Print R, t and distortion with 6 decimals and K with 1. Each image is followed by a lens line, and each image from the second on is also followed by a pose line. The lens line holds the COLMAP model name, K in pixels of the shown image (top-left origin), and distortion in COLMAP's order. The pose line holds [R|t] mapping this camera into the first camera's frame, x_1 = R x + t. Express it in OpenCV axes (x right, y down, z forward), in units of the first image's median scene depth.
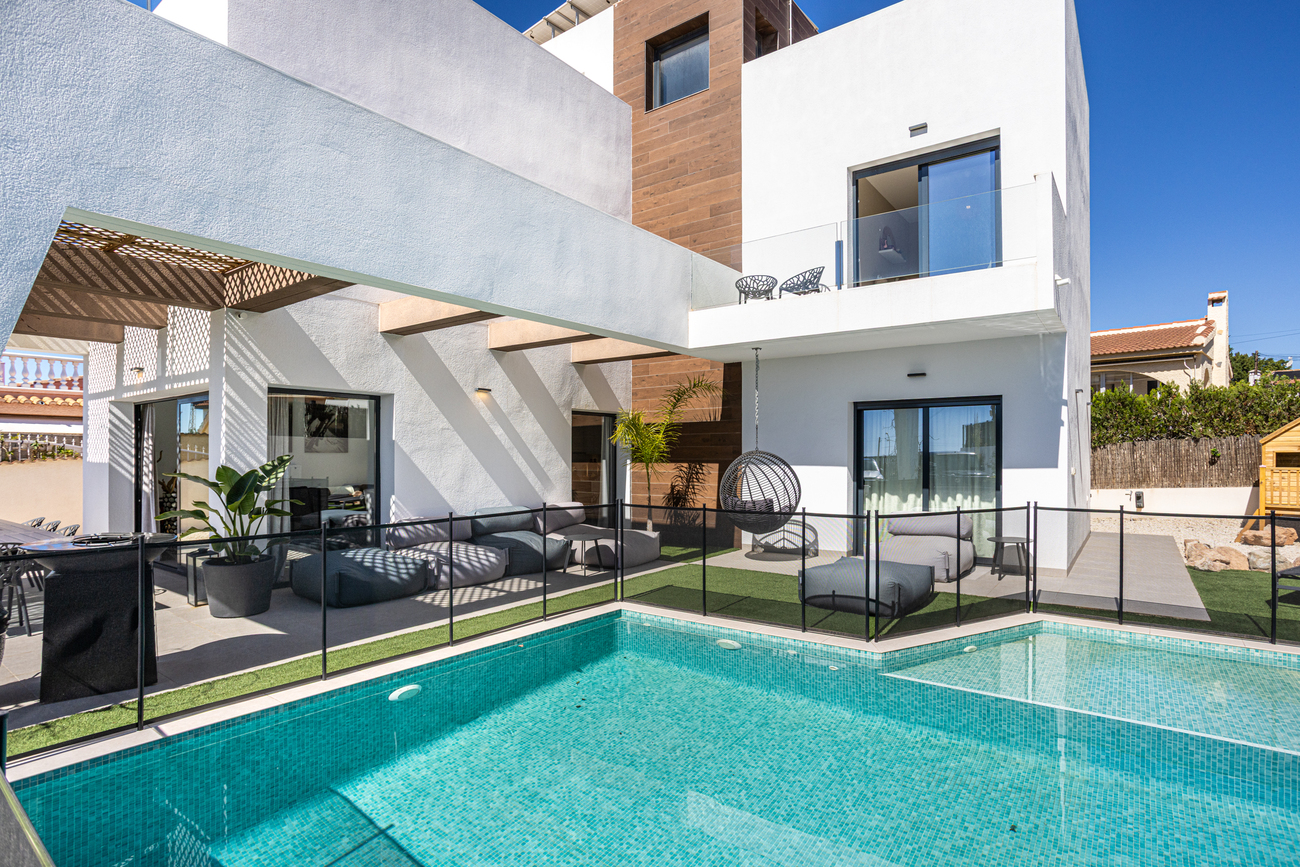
lens RADIAL K [[634.5, 0, 654.6], [0, 634.5, 426.2], [0, 0, 1]] dist [-0.061094, 0.033732]
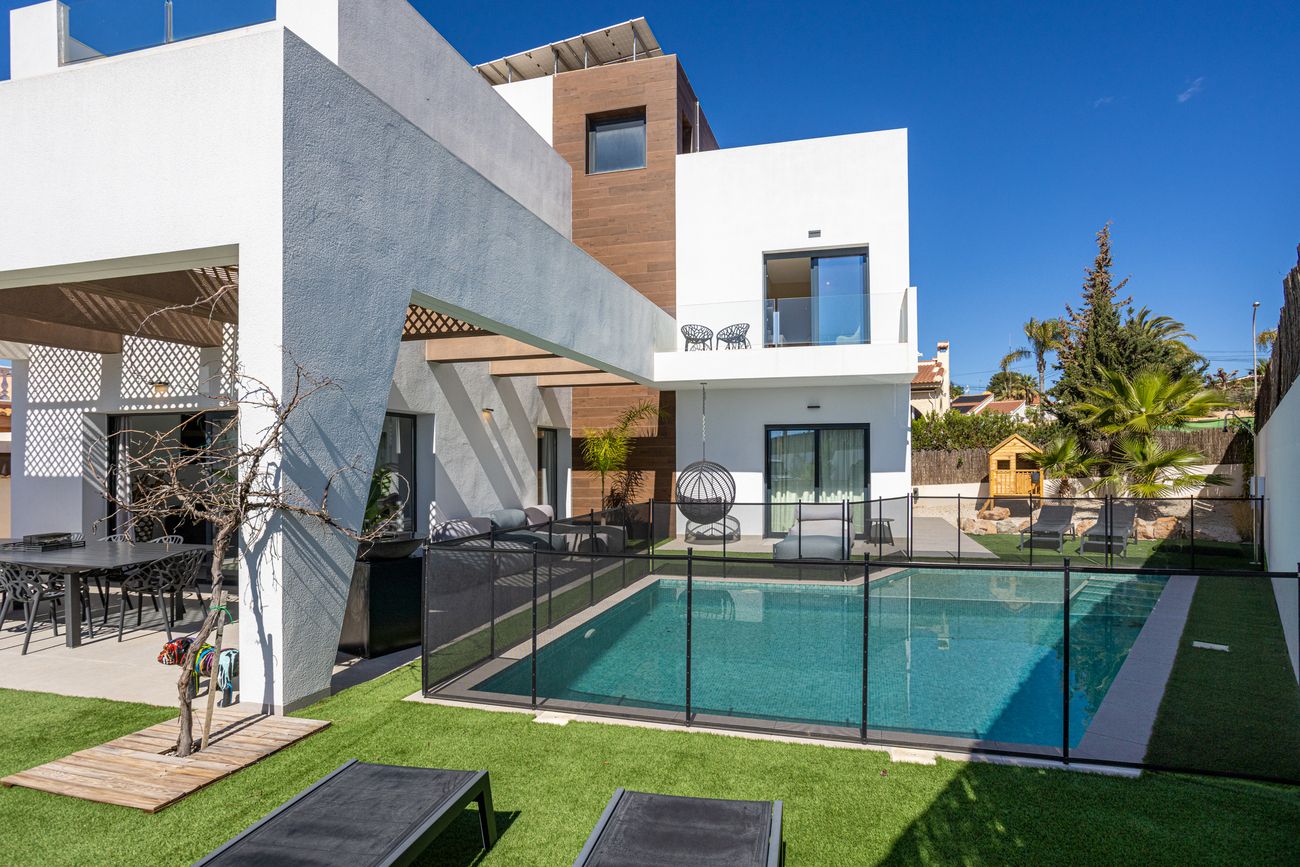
lens RADIAL K [[642.4, 0, 645.1], [0, 642.4, 419.4], [0, 0, 1]] dist [-0.063681, 0.035056]
pose [[0.940722, 0.017086, 0.338748, -0.379834], [-0.010582, 0.999723, -0.021035, -0.017372], [-0.339014, 0.016204, 0.940642, -0.202027]]
